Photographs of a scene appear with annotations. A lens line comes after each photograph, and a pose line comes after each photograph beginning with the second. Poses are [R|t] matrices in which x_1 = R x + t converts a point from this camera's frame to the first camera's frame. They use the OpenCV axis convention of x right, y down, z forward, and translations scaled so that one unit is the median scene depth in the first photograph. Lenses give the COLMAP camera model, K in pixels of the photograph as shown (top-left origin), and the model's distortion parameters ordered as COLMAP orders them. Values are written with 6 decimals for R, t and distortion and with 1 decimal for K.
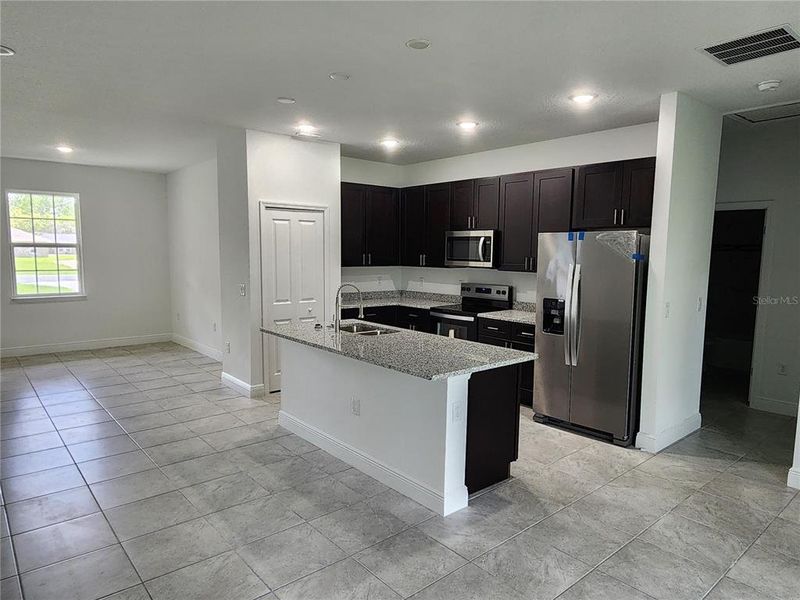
lens RADIAL K [[527.9, 0, 402.9], [0, 527.9, 299.6], [0, 0, 1]] dist [-0.014519, 0.004325]
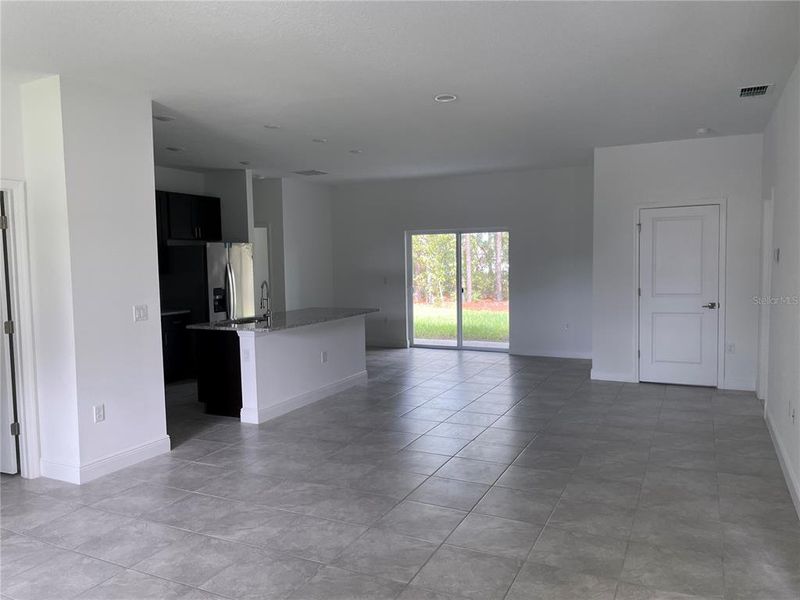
lens RADIAL K [[618.8, 0, 396.3], [0, 618.8, 296.2], [0, 0, 1]] dist [0.033255, -0.050996]
pose [[-0.394321, -0.074074, 0.915983, -0.913569], [0.097311, 0.987776, 0.121772, -0.082725], [-0.913806, 0.137153, -0.382292, 0.754162]]
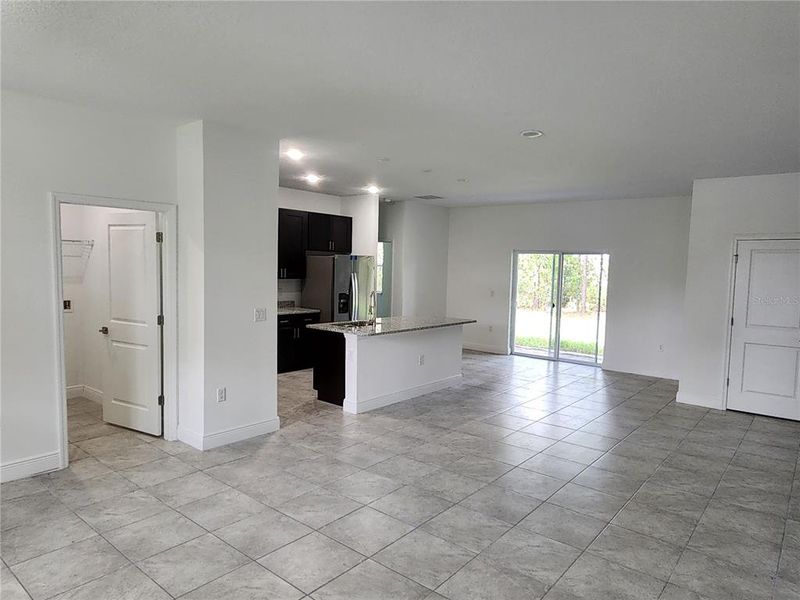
lens RADIAL K [[527.9, 0, 403.8], [0, 527.9, 302.0], [0, 0, 1]] dist [-0.014519, 0.004325]
pose [[-0.175583, -0.097912, 0.979583, -0.897937], [0.062517, 0.991924, 0.110352, -0.090334], [-0.982478, 0.080616, -0.168044, 0.685948]]
